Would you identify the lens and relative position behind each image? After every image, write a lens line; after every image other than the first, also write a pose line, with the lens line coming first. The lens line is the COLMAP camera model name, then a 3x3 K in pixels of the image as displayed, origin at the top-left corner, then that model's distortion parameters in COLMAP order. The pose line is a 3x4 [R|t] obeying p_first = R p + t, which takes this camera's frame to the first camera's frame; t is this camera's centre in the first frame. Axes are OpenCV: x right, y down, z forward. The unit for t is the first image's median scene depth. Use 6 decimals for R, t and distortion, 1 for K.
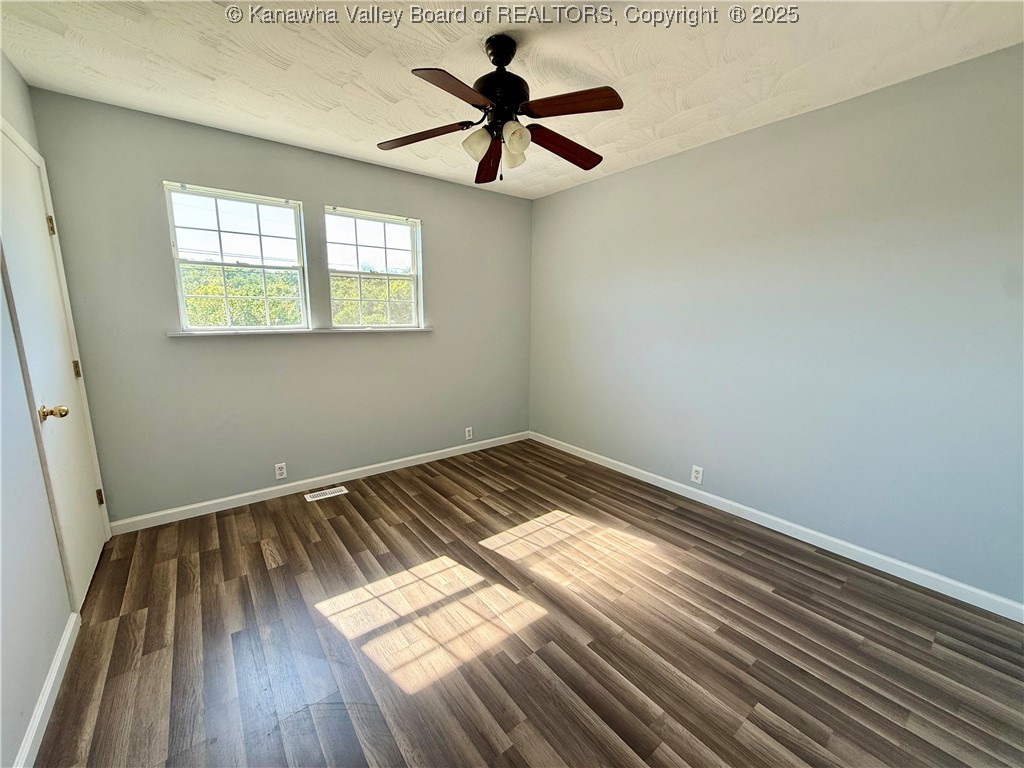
lens RADIAL K [[409.8, 0, 507.0], [0, 409.8, 390.3], [0, 0, 1]] dist [0.000829, -0.000033]
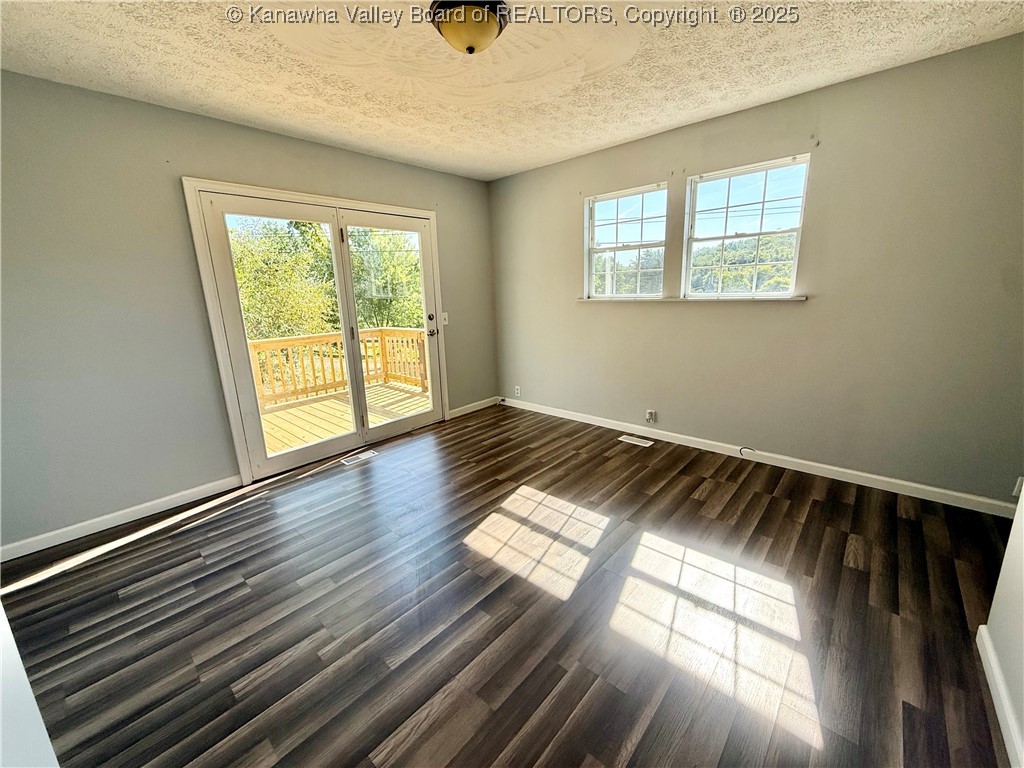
lens RADIAL K [[409.8, 0, 509.6], [0, 409.8, 379.6], [0, 0, 1]] dist [0.000829, -0.000033]
pose [[0.180461, 0.197779, -0.963492, 0.568321], [-0.146616, 0.974040, 0.172483, -0.062109], [0.972593, 0.110137, 0.204774, 0.396523]]
